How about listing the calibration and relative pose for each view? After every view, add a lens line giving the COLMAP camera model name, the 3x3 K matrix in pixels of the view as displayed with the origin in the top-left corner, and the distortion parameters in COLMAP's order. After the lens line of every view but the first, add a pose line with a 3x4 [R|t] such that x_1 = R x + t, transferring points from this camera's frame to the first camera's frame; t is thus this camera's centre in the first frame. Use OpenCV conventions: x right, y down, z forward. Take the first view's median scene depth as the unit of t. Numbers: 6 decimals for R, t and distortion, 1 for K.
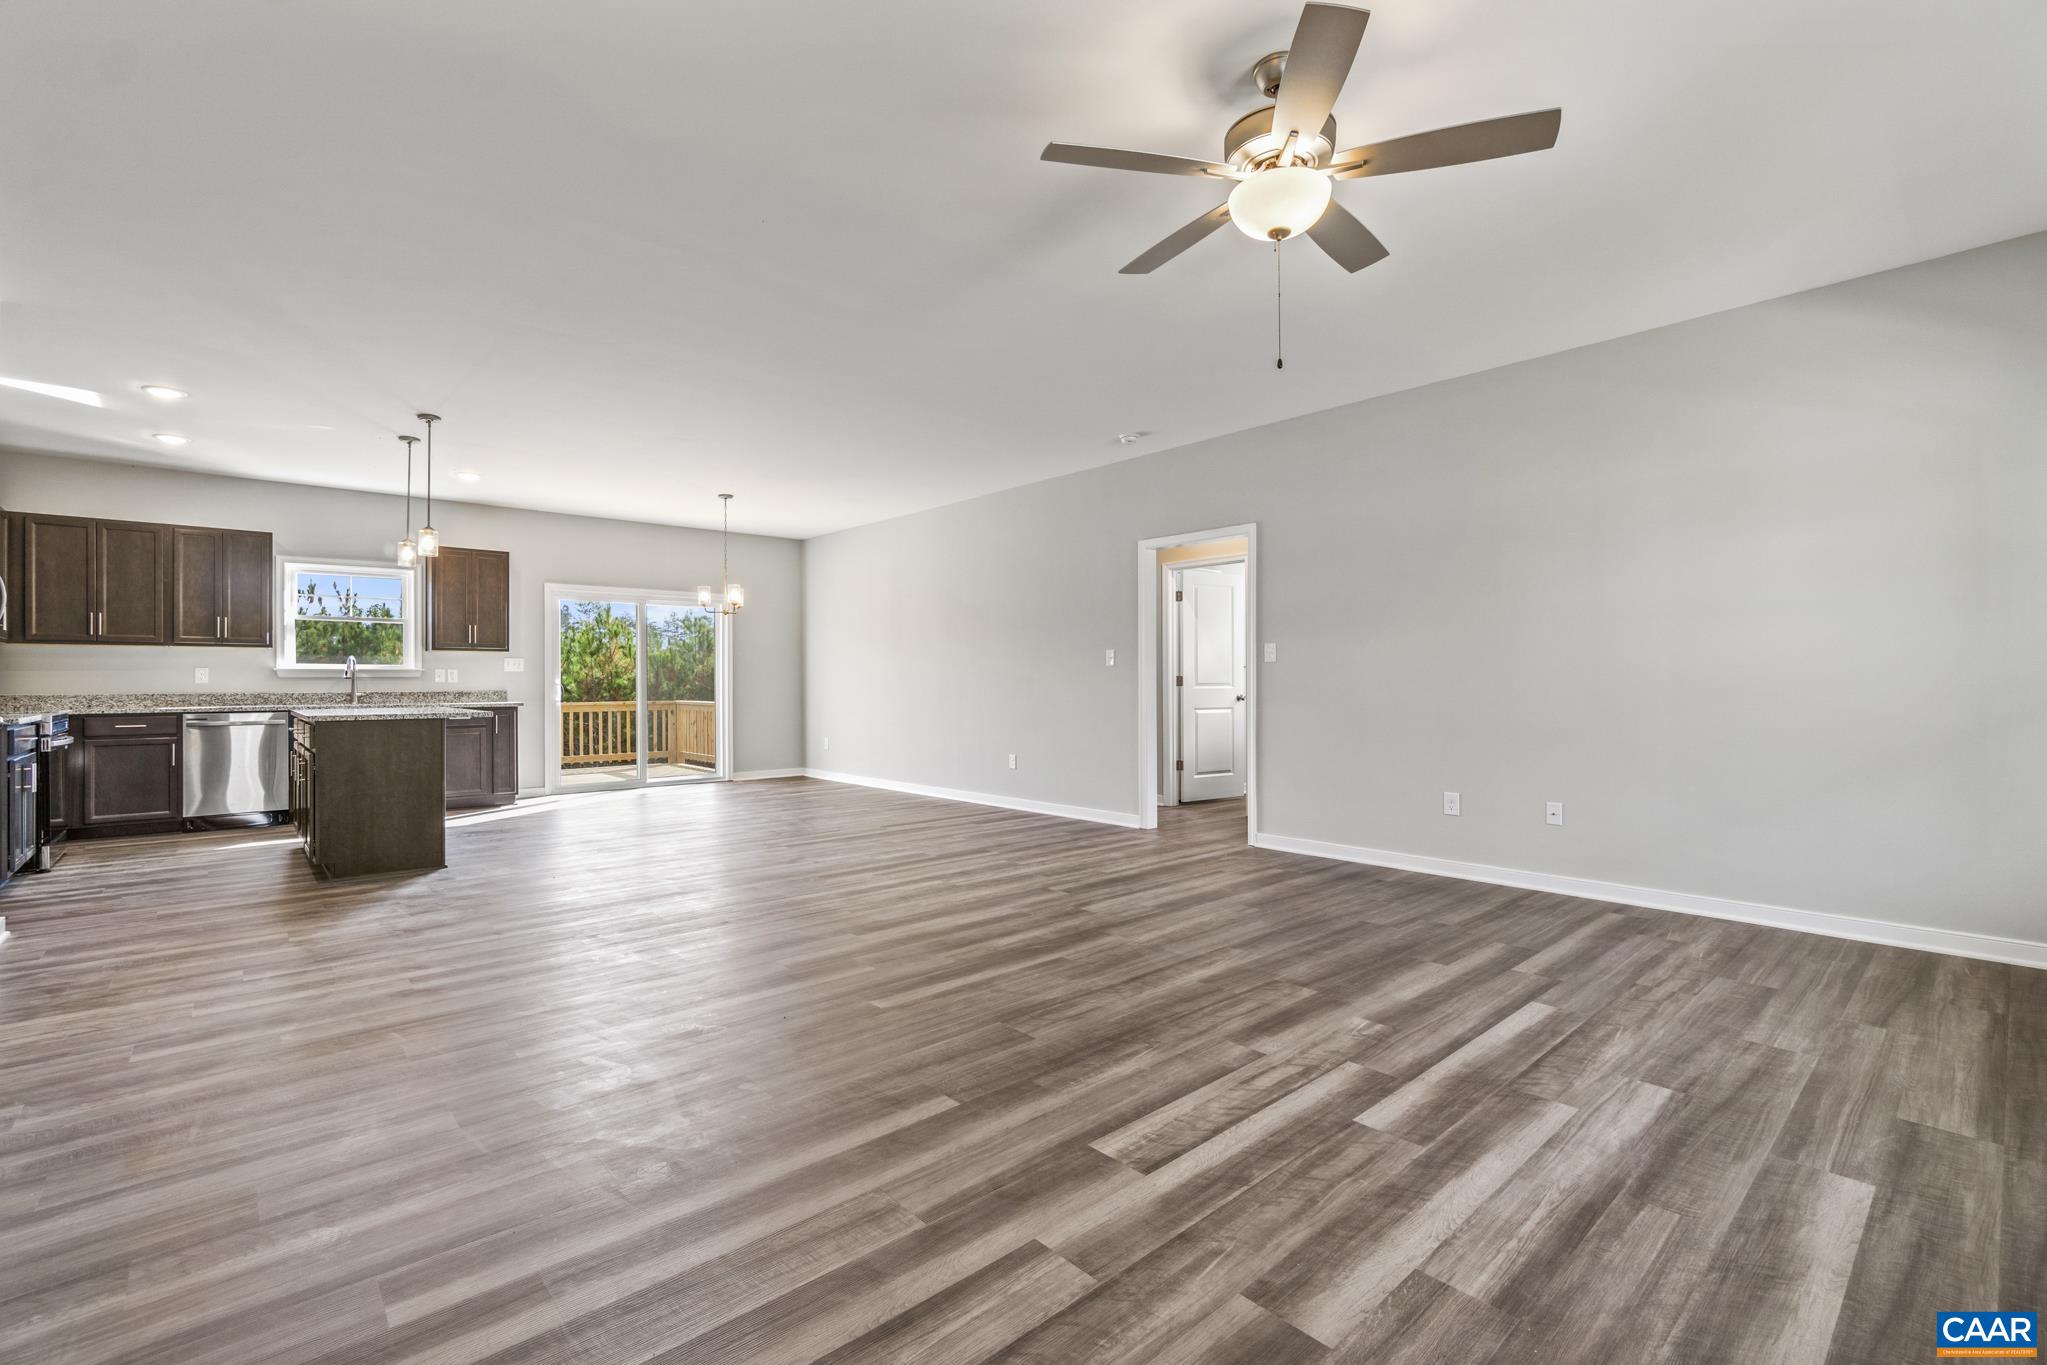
lens RADIAL K [[890.3, 0, 1003.1], [0, 890.3, 693.0], [0, 0, 1]] dist [-0.008001, 0.004534]
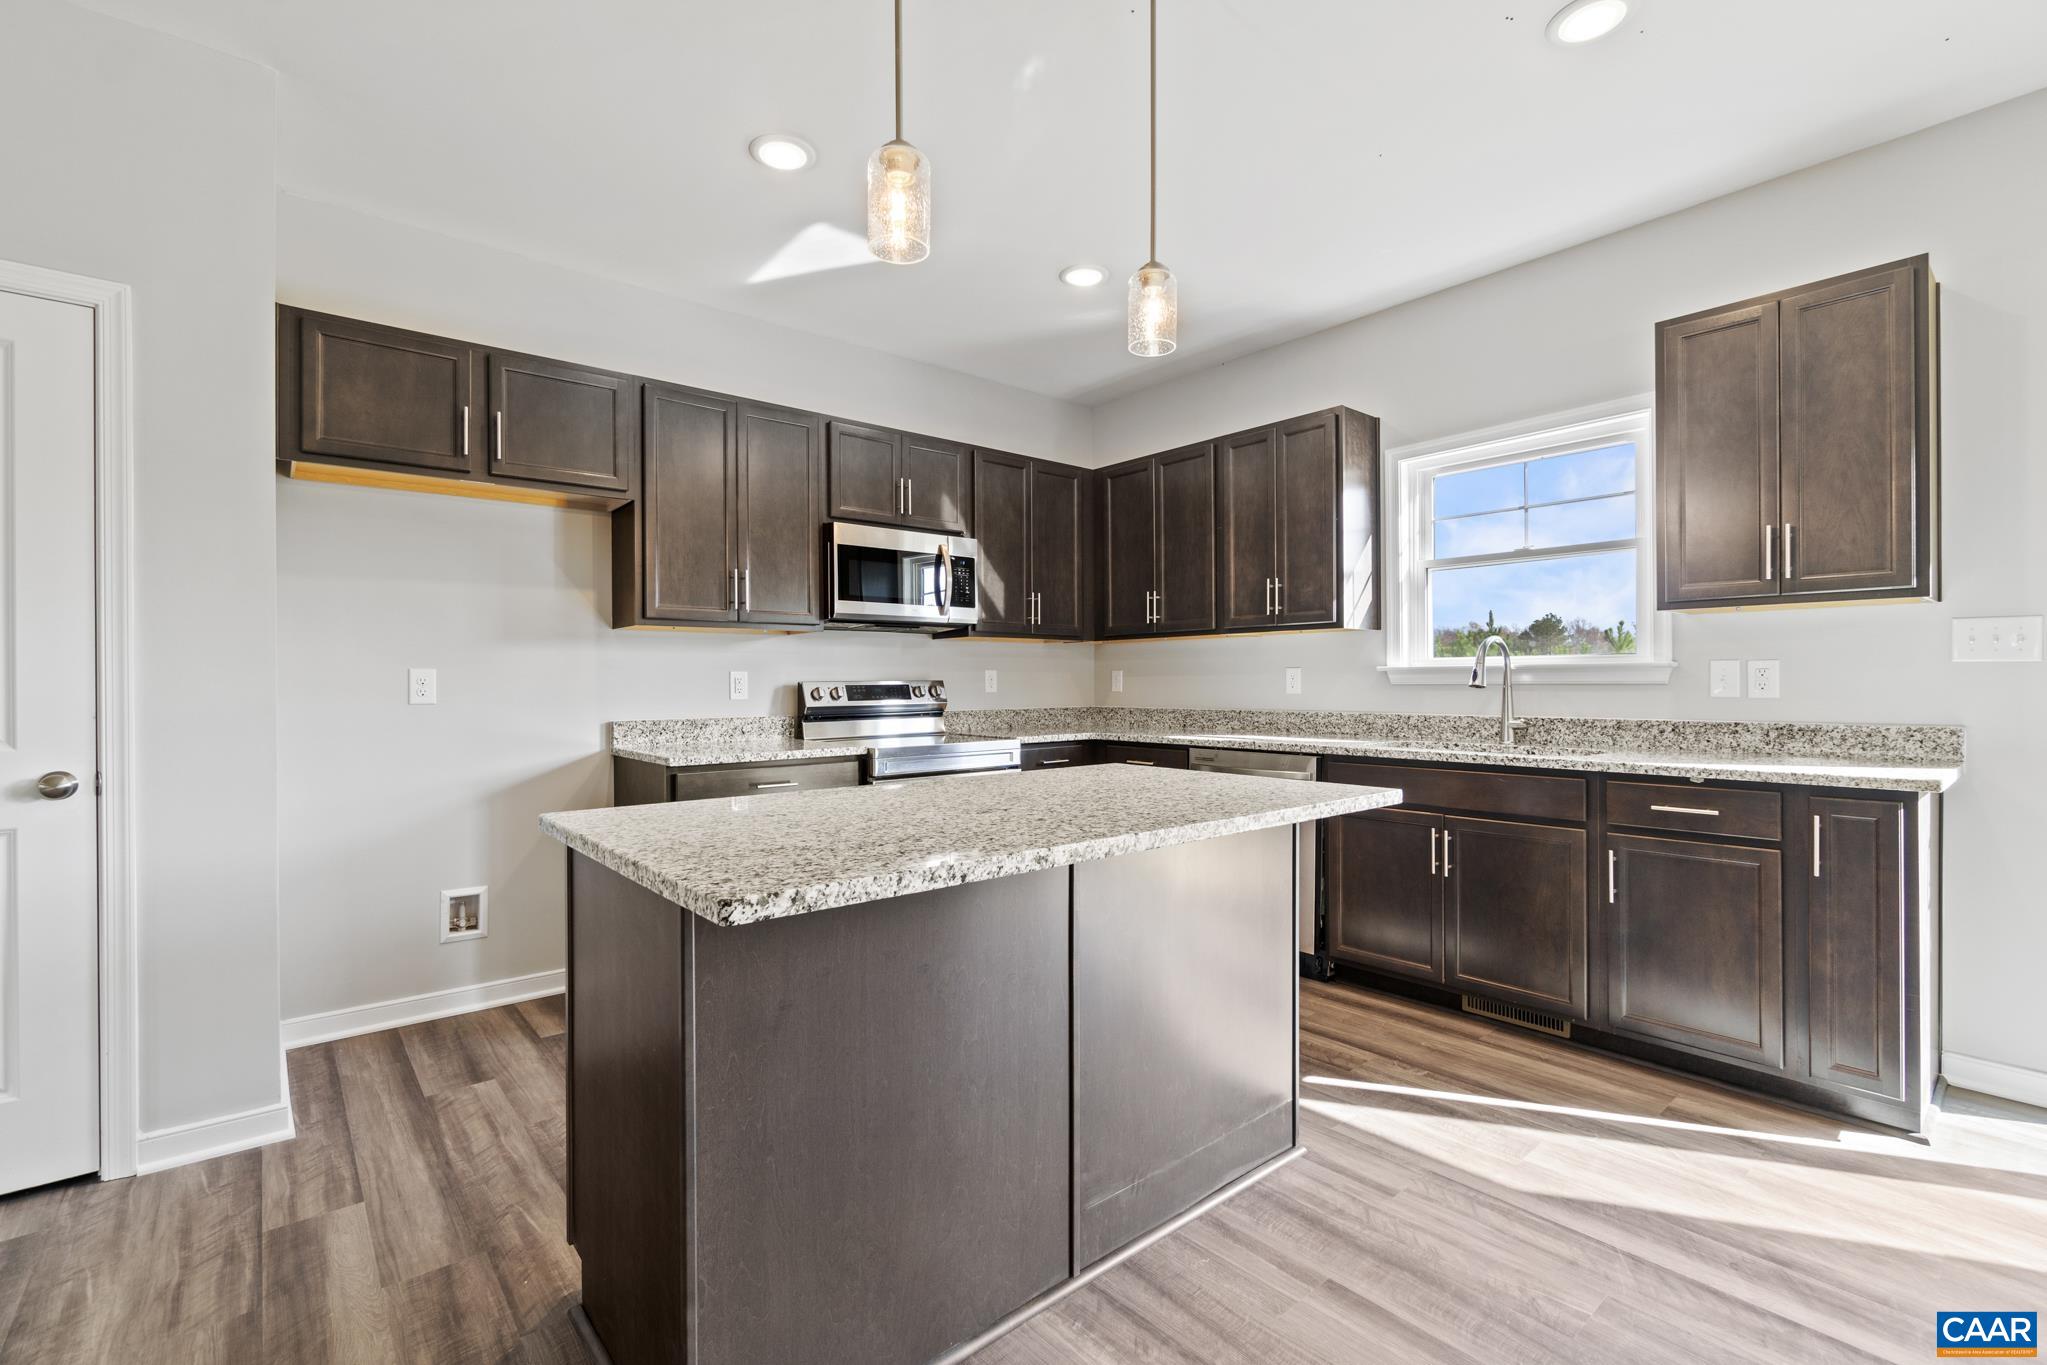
lens RADIAL K [[890.3, 0, 1012.1], [0, 890.3, 686.1], [0, 0, 1]] dist [-0.008001, 0.004534]
pose [[-0.020273, 0.007810, -0.999764, -0.728283], [-0.007400, 0.999941, 0.007961, -0.049091], [0.999767, 0.007560, -0.020214, 2.017785]]
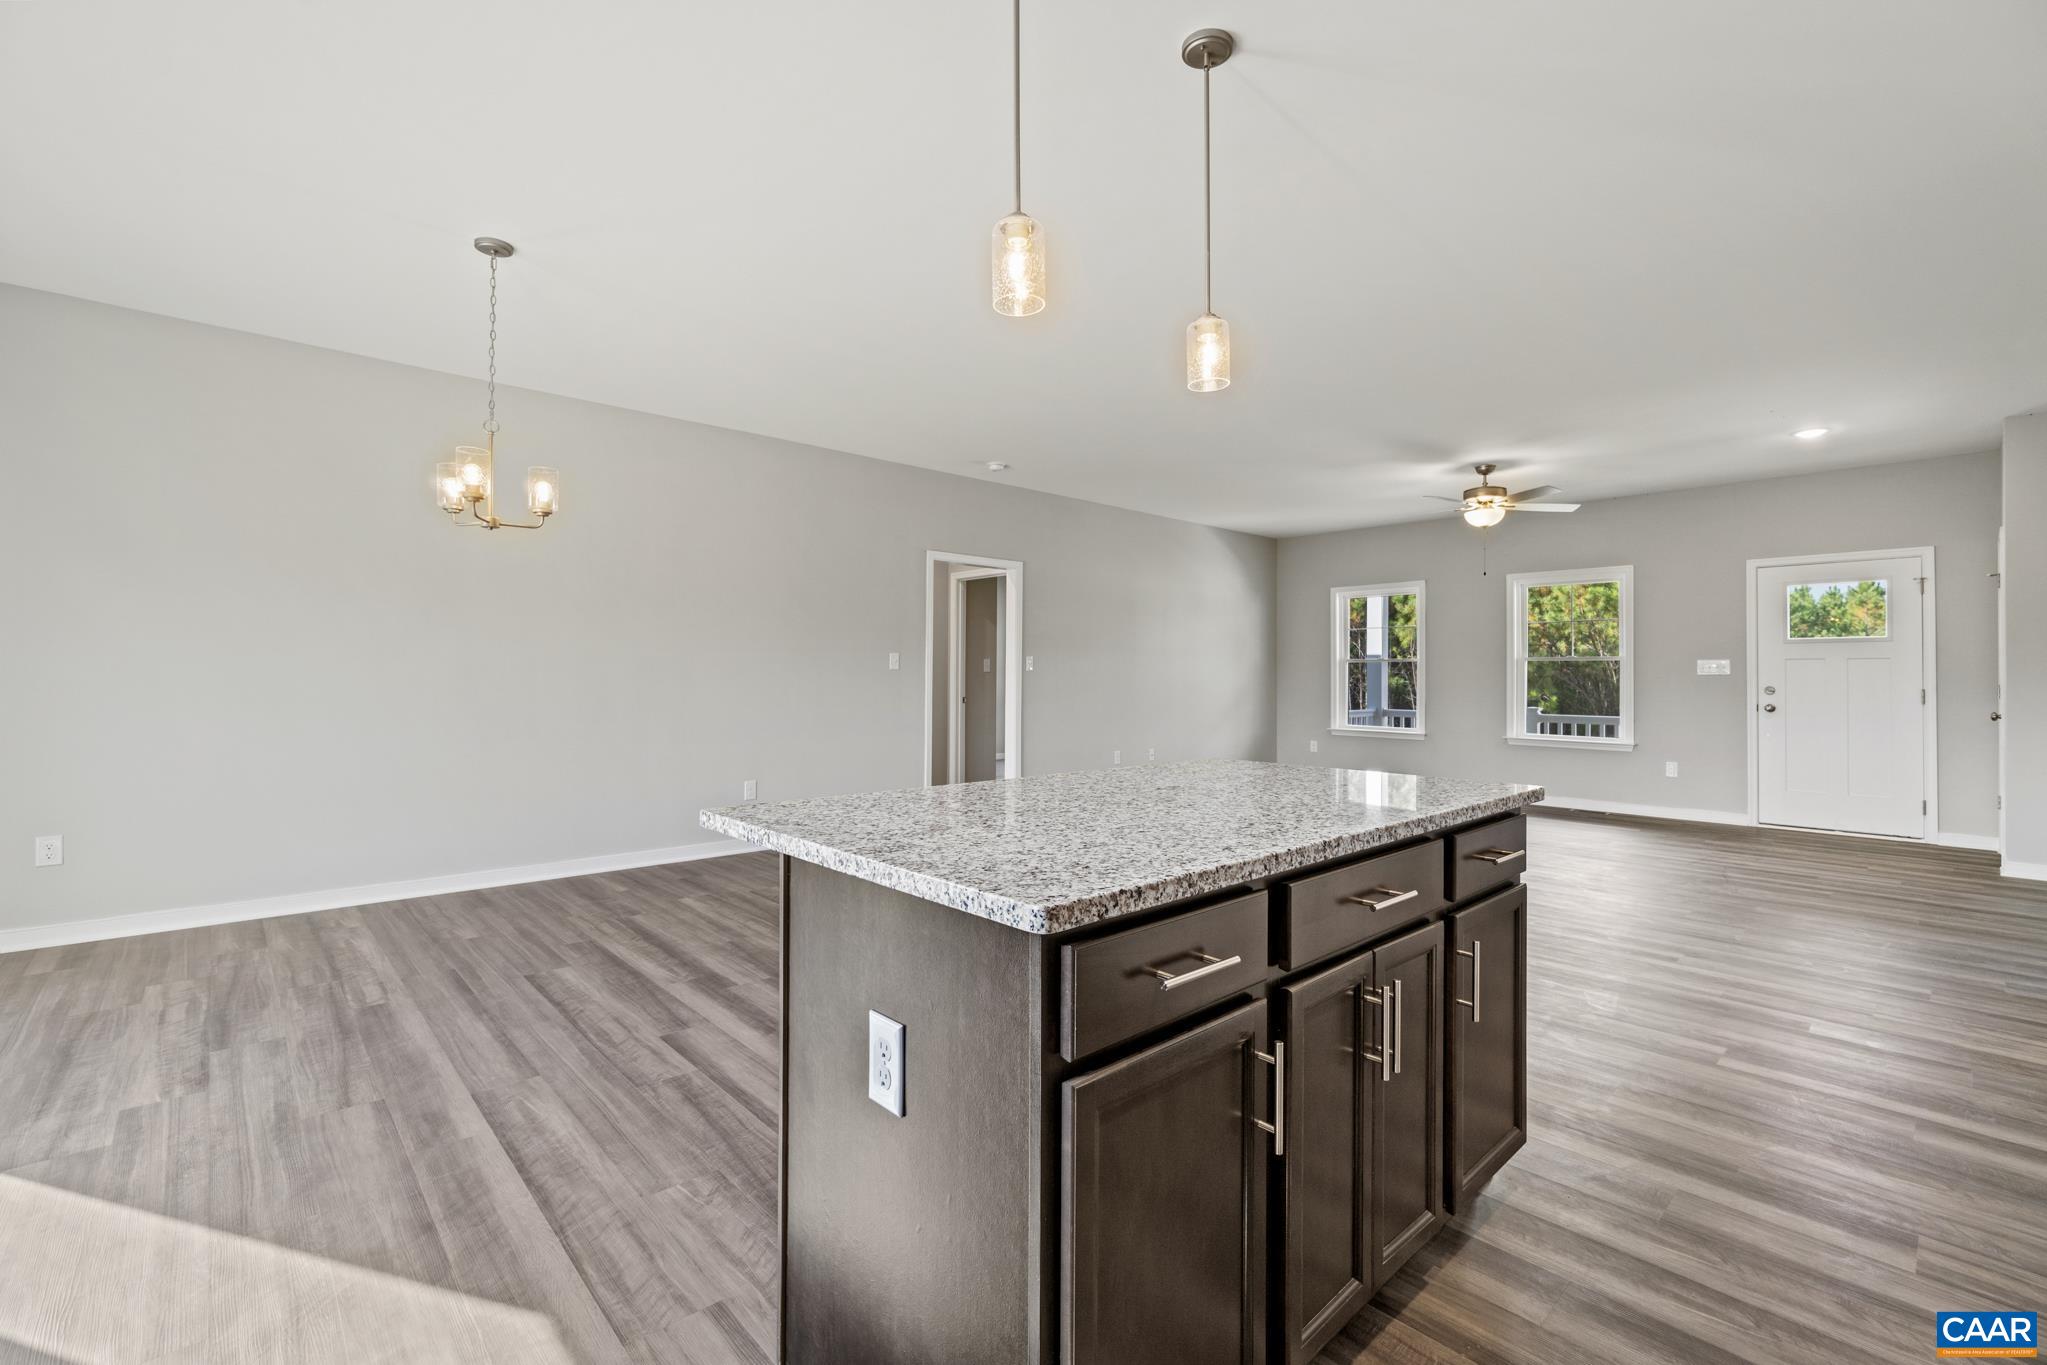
lens RADIAL K [[890.3, 0, 1016.2], [0, 890.3, 665.4], [0, 0, 1]] dist [-0.008001, 0.004534]
pose [[-0.028669, 0.013863, 0.999493, -2.013012], [0.005652, 0.999890, -0.013706, -0.046403], [-0.999573, 0.005256, -0.028744, 2.128916]]
